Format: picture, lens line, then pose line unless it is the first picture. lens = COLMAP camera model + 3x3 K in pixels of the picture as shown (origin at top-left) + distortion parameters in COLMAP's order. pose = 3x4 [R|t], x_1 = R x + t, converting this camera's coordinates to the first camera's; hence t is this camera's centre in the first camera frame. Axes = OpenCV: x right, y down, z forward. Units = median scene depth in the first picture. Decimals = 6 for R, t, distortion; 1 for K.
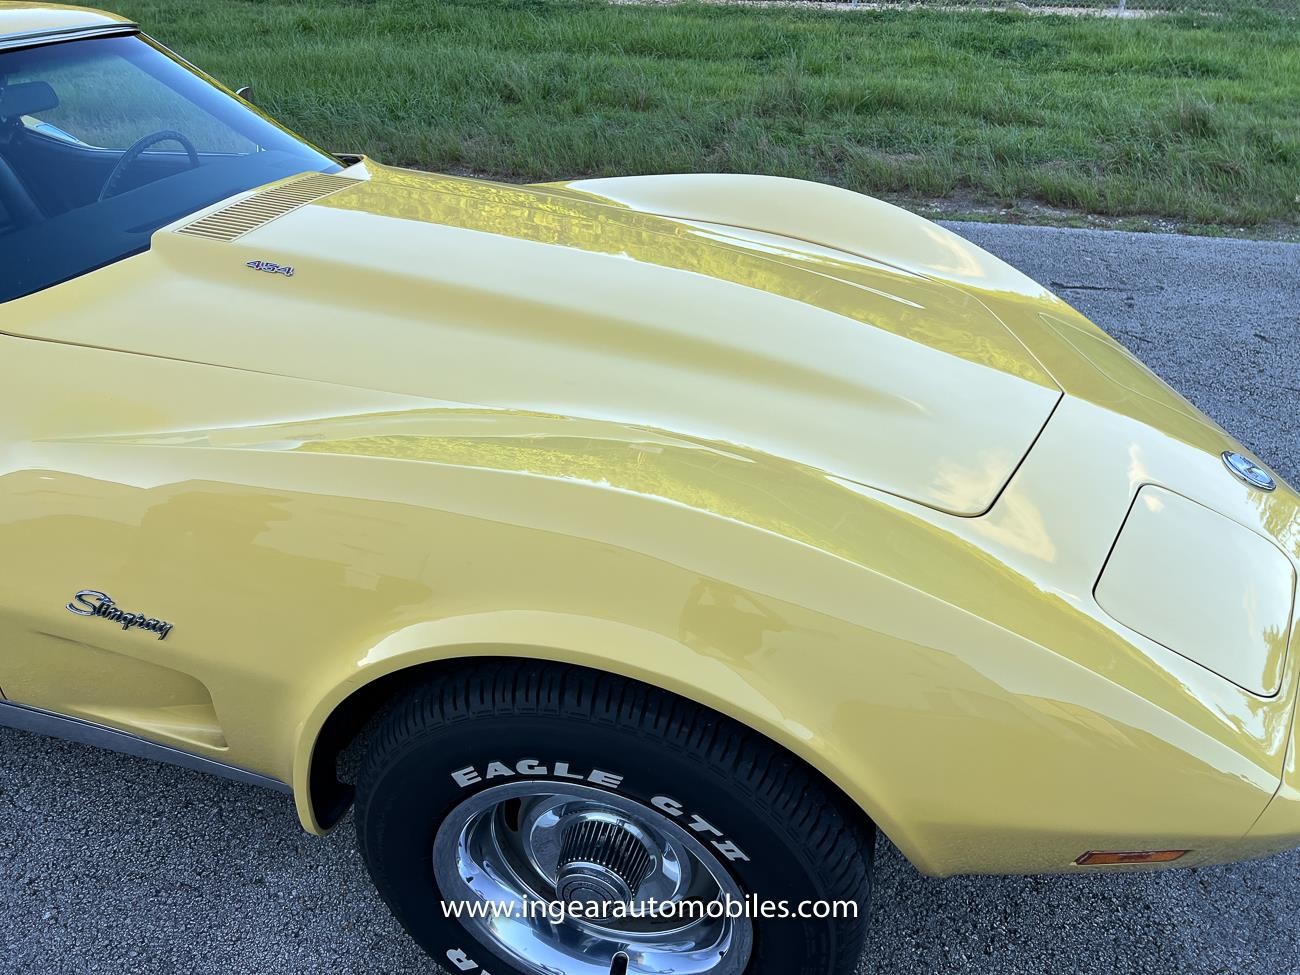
lens RADIAL K [[981.2, 0, 667.0], [0, 981.2, 467.2], [0, 0, 1]] dist [0.041418, -0.052321]
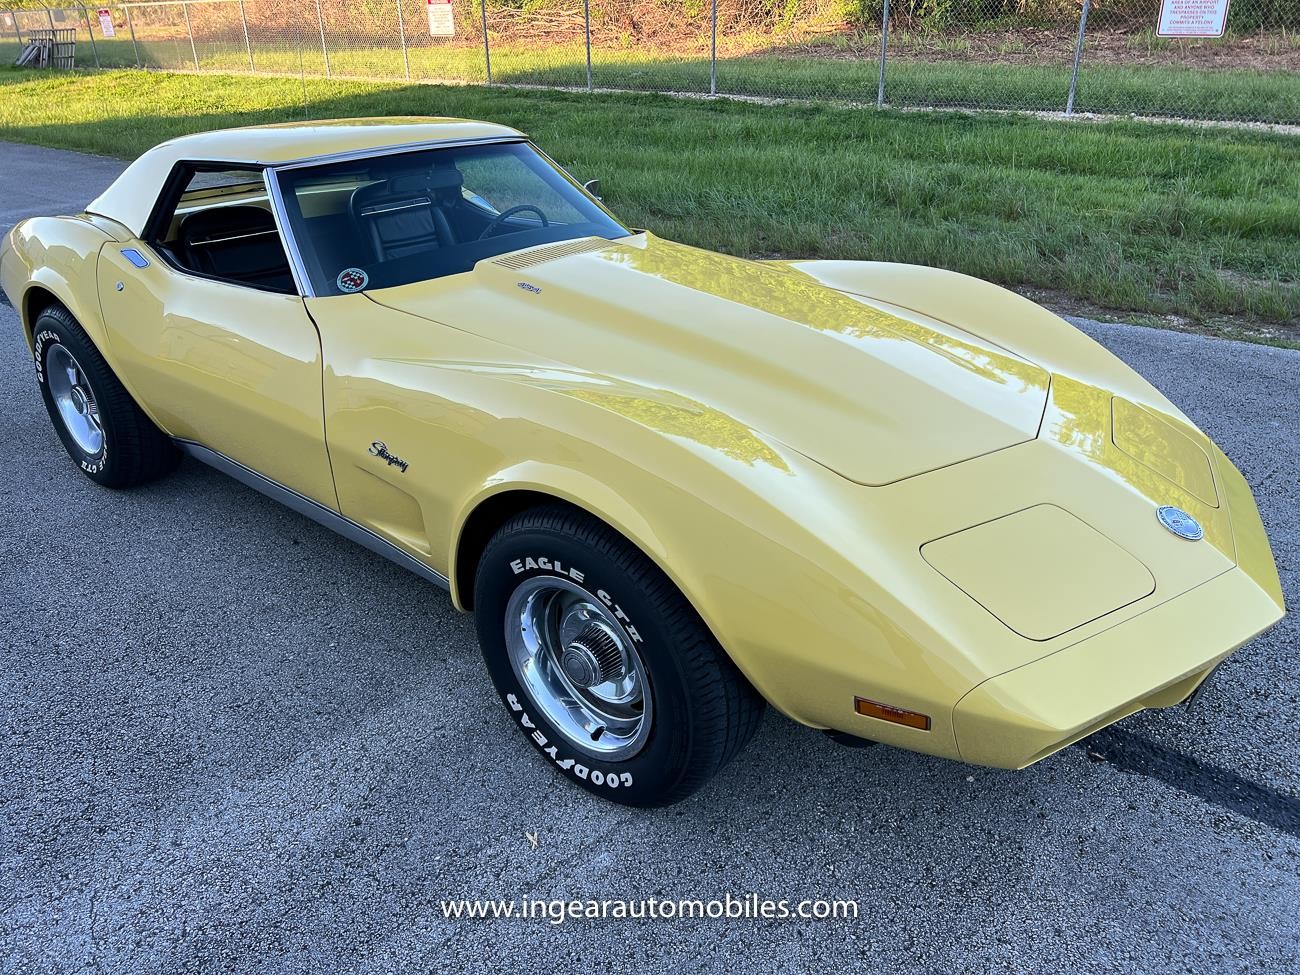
lens RADIAL K [[981.2, 0, 667.0], [0, 981.2, 467.2], [0, 0, 1]] dist [0.041418, -0.052321]
pose [[0.907818, 0.163910, -0.386006, 0.598036], [-0.199259, 0.978506, -0.053118, 0.160357], [0.369003, 0.125136, 0.920966, -0.459530]]
